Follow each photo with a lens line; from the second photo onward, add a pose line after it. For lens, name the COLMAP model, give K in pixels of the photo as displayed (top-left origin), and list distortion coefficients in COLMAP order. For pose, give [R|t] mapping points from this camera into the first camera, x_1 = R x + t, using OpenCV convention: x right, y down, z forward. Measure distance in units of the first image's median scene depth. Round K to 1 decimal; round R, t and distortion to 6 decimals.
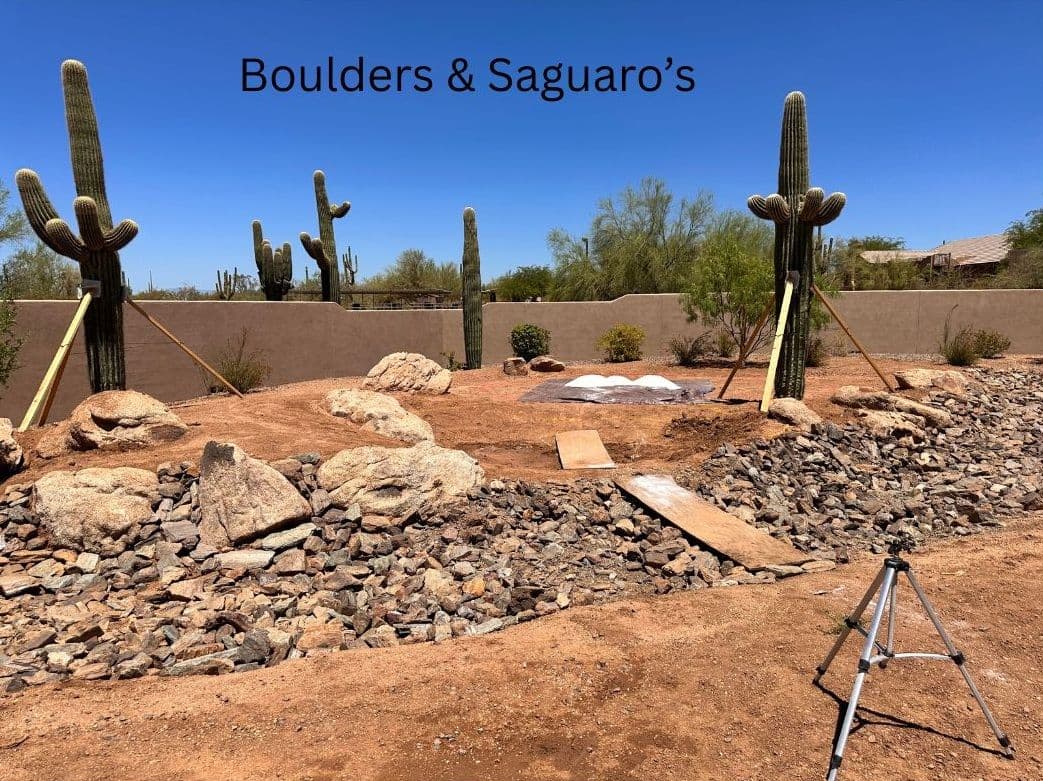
lens RADIAL K [[720.0, 0, 559.7], [0, 720.0, 392.9], [0, 0, 1]] dist [0.071855, -0.126886]
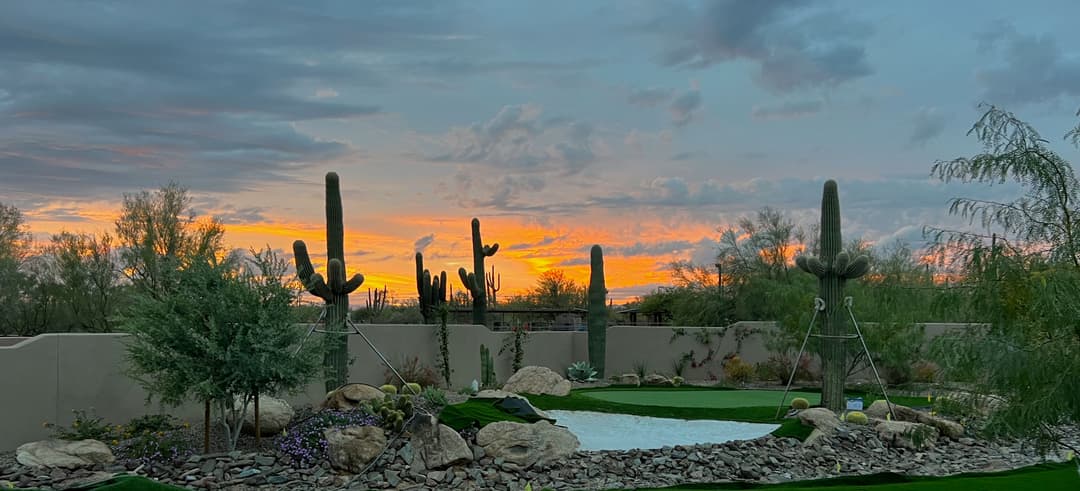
lens RADIAL K [[806.1, 0, 528.5], [0, 806.1, 339.8], [0, 0, 1]] dist [0.121918, -0.000426]
pose [[0.973358, 0.018857, -0.228515, 0.102309], [-0.041647, 0.994575, -0.095323, 0.035492], [0.225478, 0.102301, 0.968862, -0.408020]]
